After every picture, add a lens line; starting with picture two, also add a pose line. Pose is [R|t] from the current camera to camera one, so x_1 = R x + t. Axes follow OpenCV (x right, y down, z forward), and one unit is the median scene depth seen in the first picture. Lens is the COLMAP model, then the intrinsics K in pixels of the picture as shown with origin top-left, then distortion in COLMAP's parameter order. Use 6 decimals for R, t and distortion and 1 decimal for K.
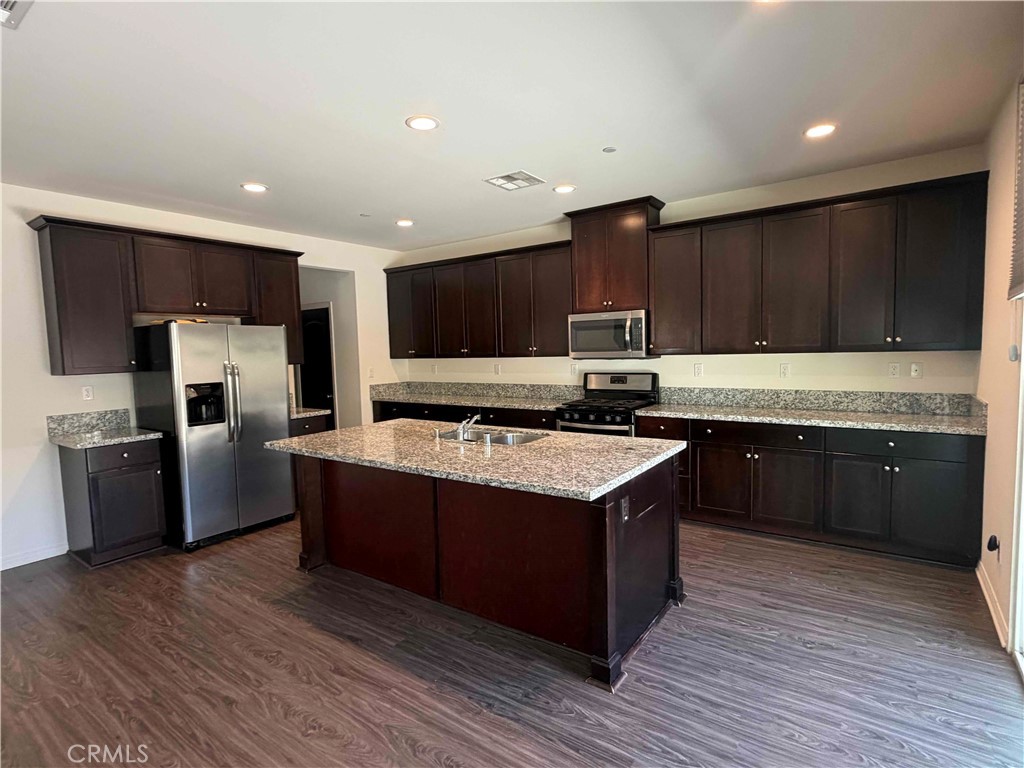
lens RADIAL K [[520.5, 0, 514.8], [0, 520.5, 385.9], [0, 0, 1]] dist [0.002988, -0.000806]
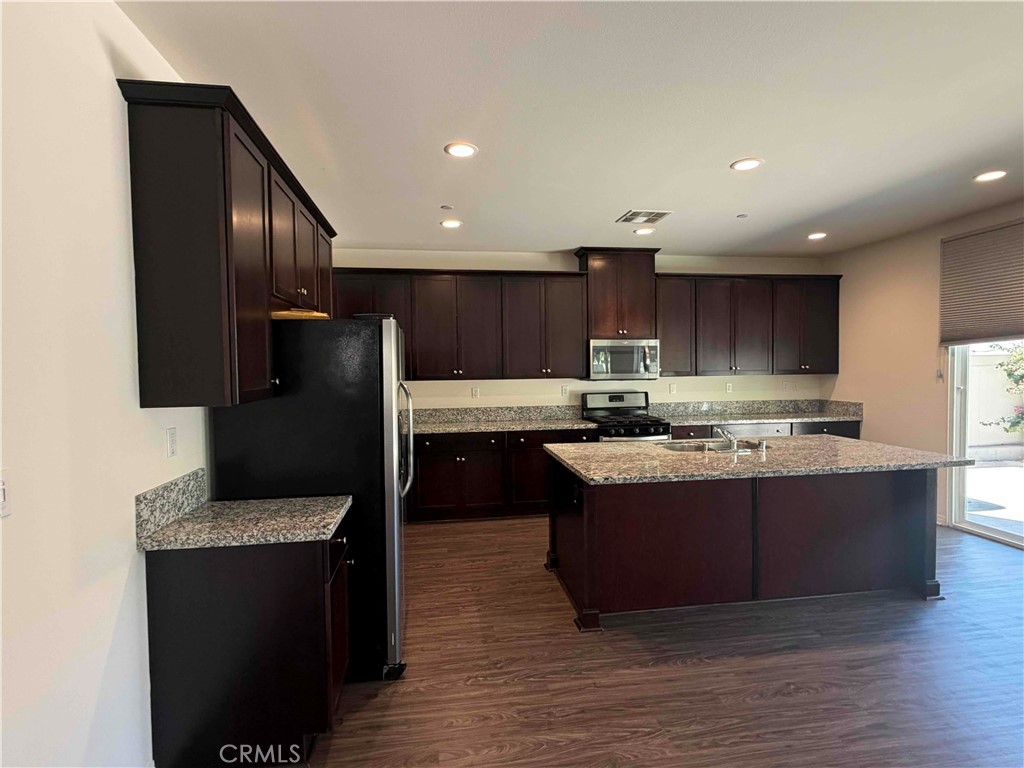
lens RADIAL K [[520.5, 0, 511.4], [0, 520.5, 384.5], [0, 0, 1]] dist [0.002988, -0.000806]
pose [[0.719196, -0.003660, 0.694798, -0.852271], [0.044579, 0.998169, -0.040887, -0.006354], [-0.693376, 0.060379, 0.718042, 0.373011]]
